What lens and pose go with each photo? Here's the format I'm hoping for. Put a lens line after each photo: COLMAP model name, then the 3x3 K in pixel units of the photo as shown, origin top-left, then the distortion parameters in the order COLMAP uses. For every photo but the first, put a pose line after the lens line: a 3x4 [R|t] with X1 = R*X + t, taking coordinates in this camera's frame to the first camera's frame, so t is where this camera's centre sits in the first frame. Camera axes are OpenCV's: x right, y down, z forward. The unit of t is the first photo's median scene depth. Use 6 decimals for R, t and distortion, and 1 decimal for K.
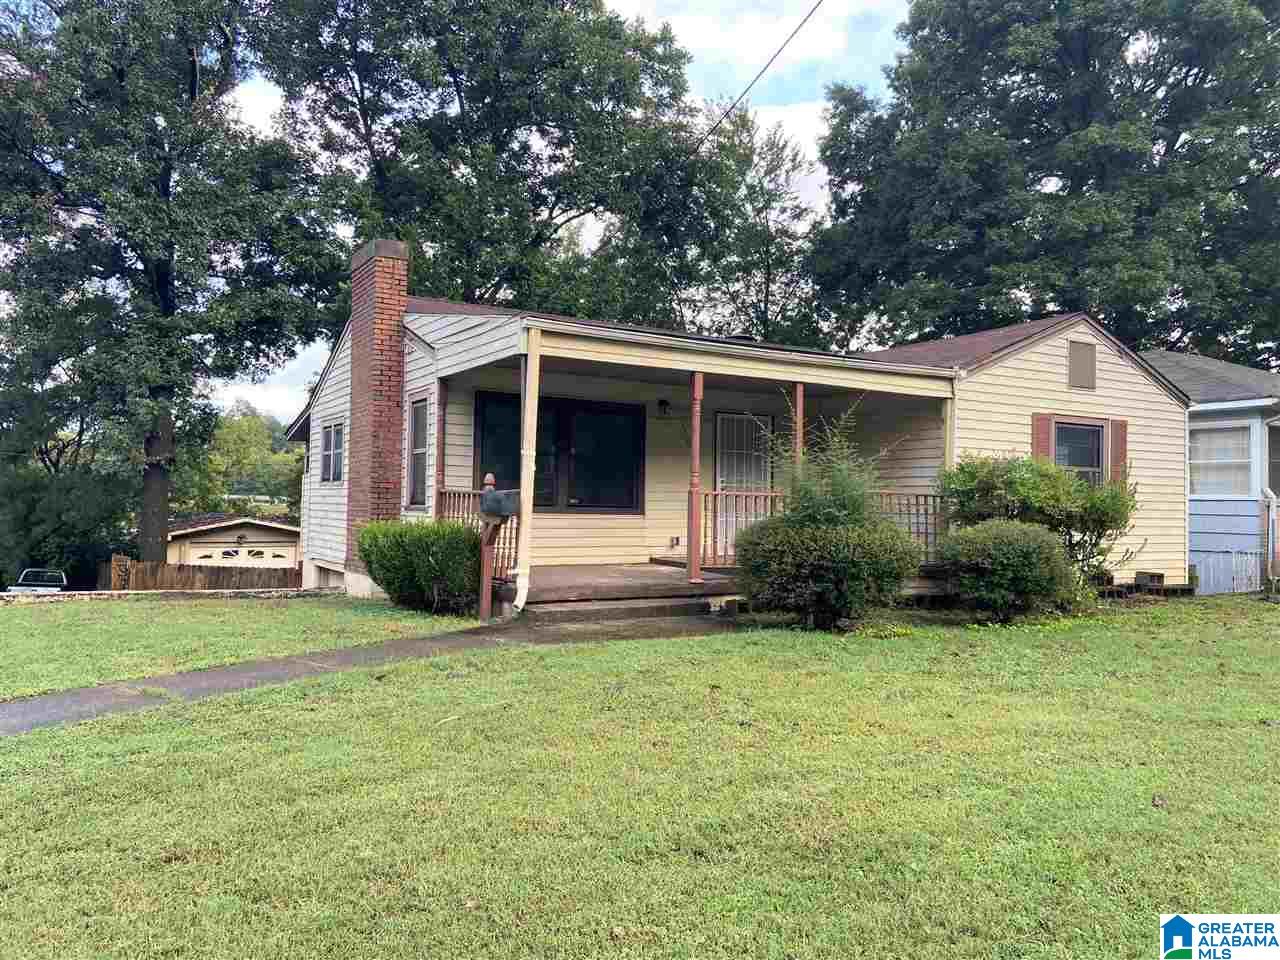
lens RADIAL K [[963.3, 0, 635.4], [0, 963.3, 476.4], [0, 0, 1]] dist [0.097707, -0.125504]
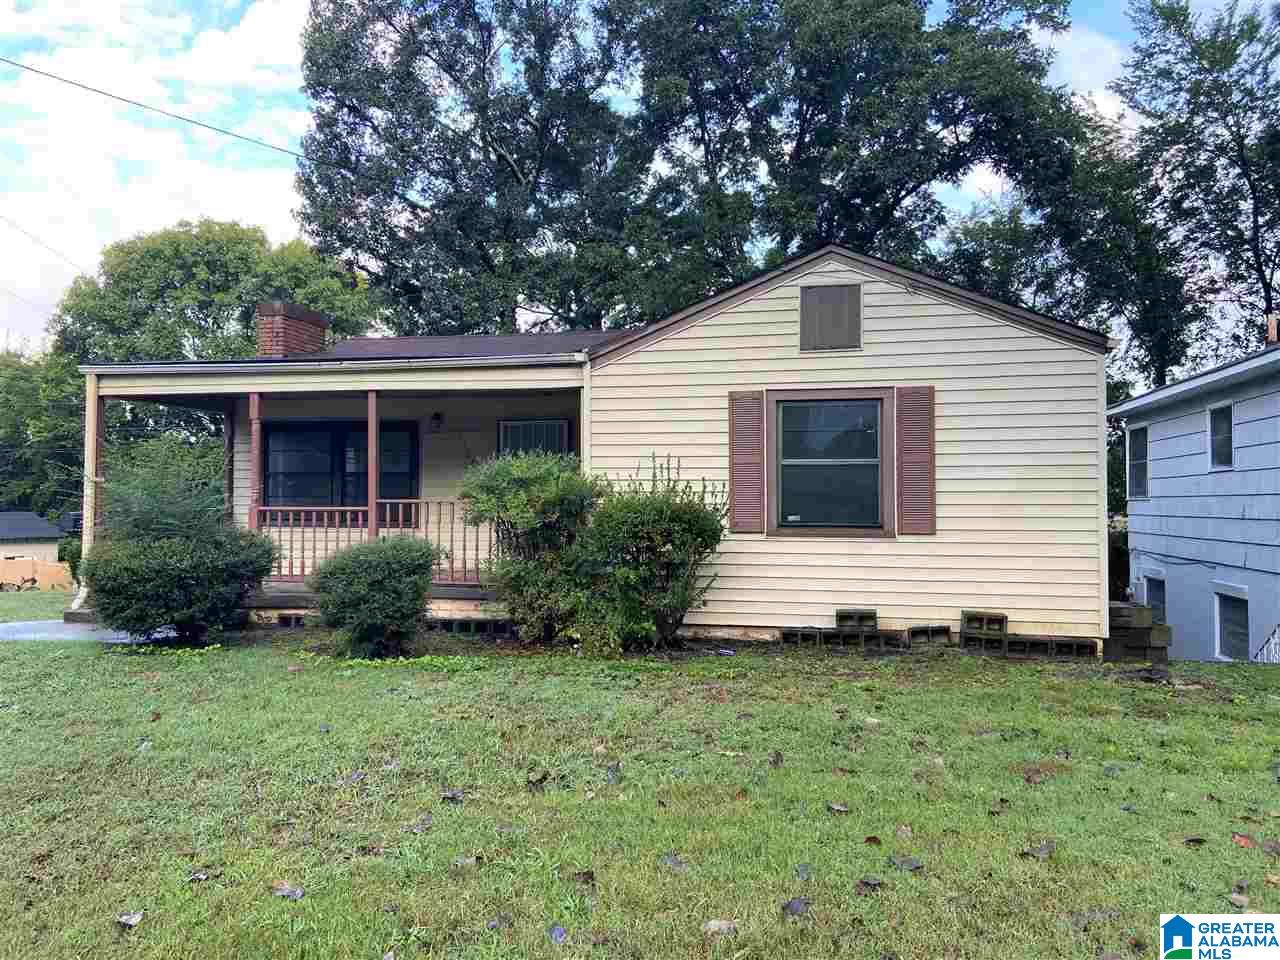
lens RADIAL K [[963.3, 0, 639.8], [0, 963.3, 479.9], [0, 0, 1]] dist [0.097707, -0.125504]
pose [[0.745430, -0.036843, -0.665565, 0.820221], [0.032453, 0.999293, -0.018970, 0.014609], [0.665794, -0.007458, 0.746099, 0.375615]]
